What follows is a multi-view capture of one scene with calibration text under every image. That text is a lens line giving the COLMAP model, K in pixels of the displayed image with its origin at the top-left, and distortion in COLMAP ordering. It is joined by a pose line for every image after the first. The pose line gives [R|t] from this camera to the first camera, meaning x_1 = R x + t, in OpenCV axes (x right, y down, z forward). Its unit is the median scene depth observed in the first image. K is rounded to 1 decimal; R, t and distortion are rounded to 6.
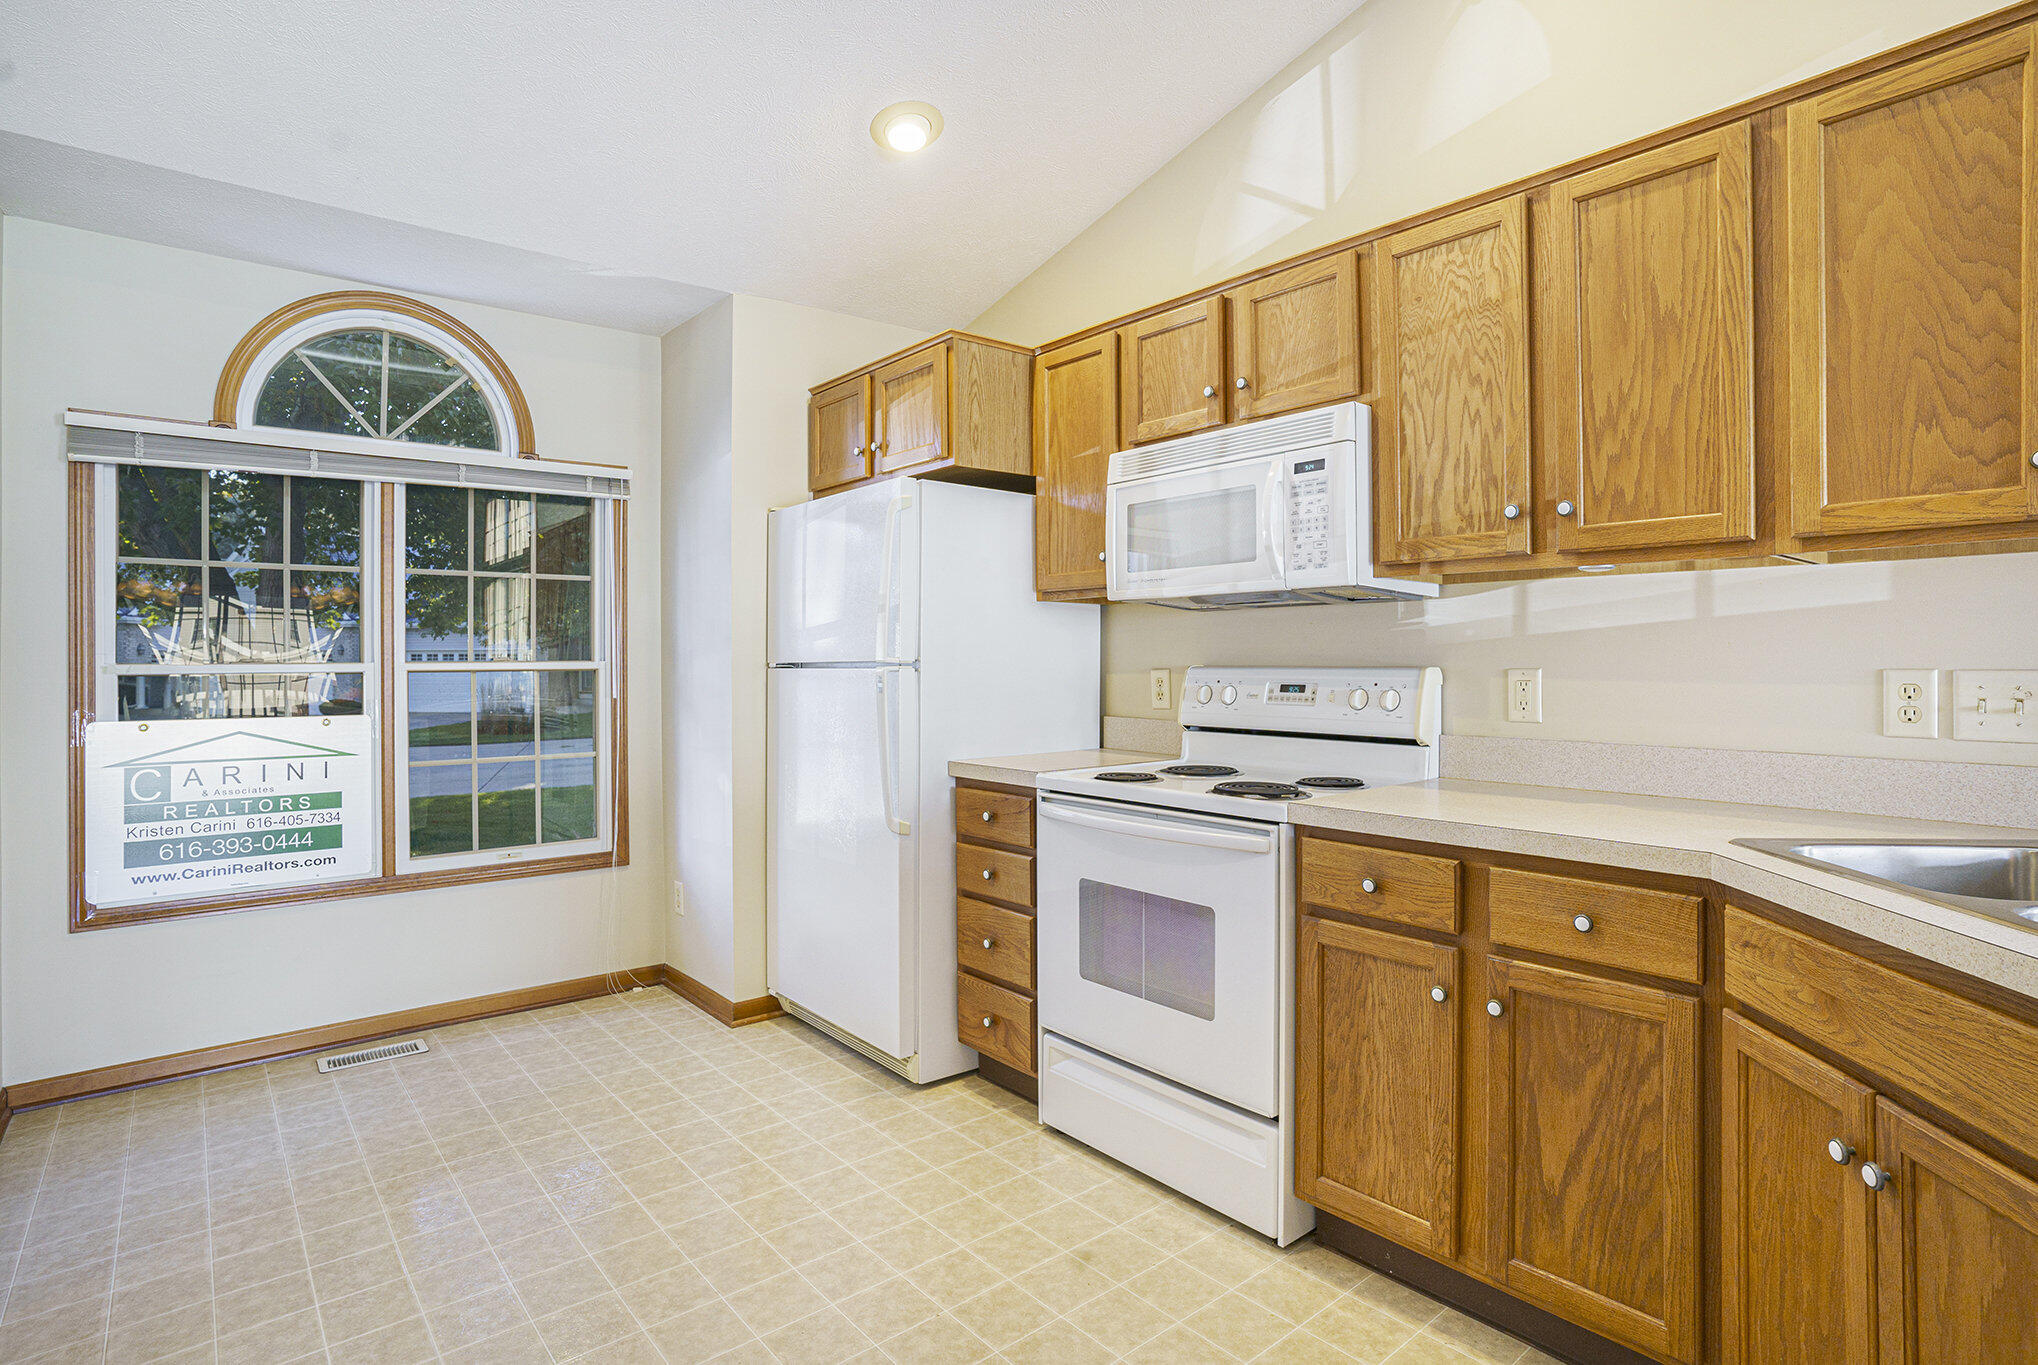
lens RADIAL K [[1038.4, 0, 992.3], [0, 1038.4, 654.5], [0, 0, 1]] dist [-0.069867, 0.027791]
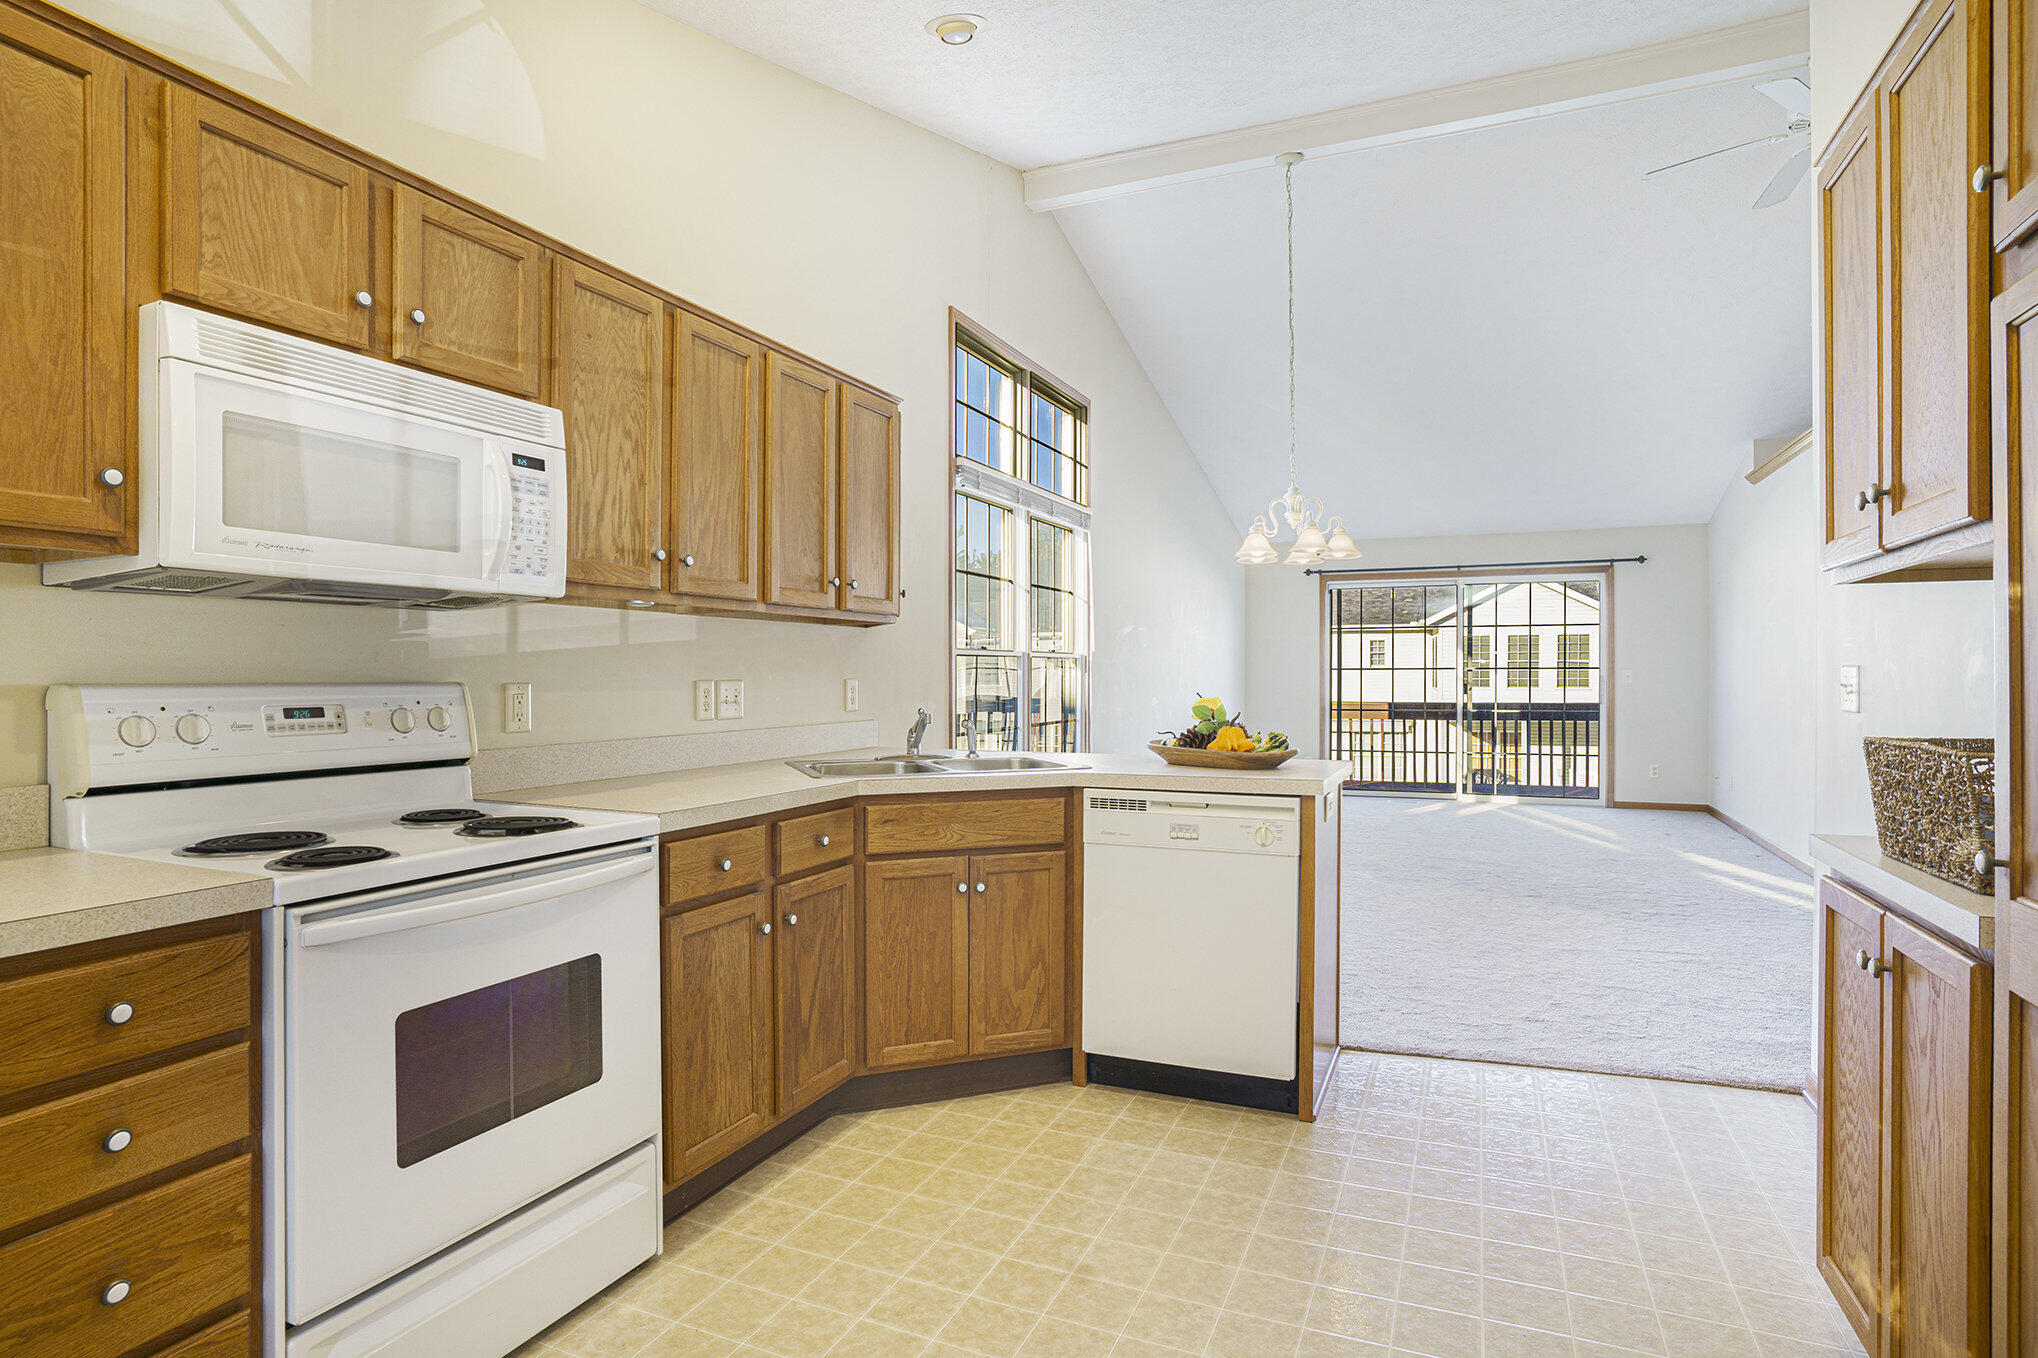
lens RADIAL K [[1043.7, 0, 1019.0], [0, 1043.7, 679.0], [0, 0, 1]] dist [-0.035263, 0.000011]
pose [[-0.450353, -0.001328, 0.892850, -0.758219], [-0.002879, 0.999996, 0.000035, 0.008887], [-0.892846, -0.002555, -0.450355, 1.097590]]
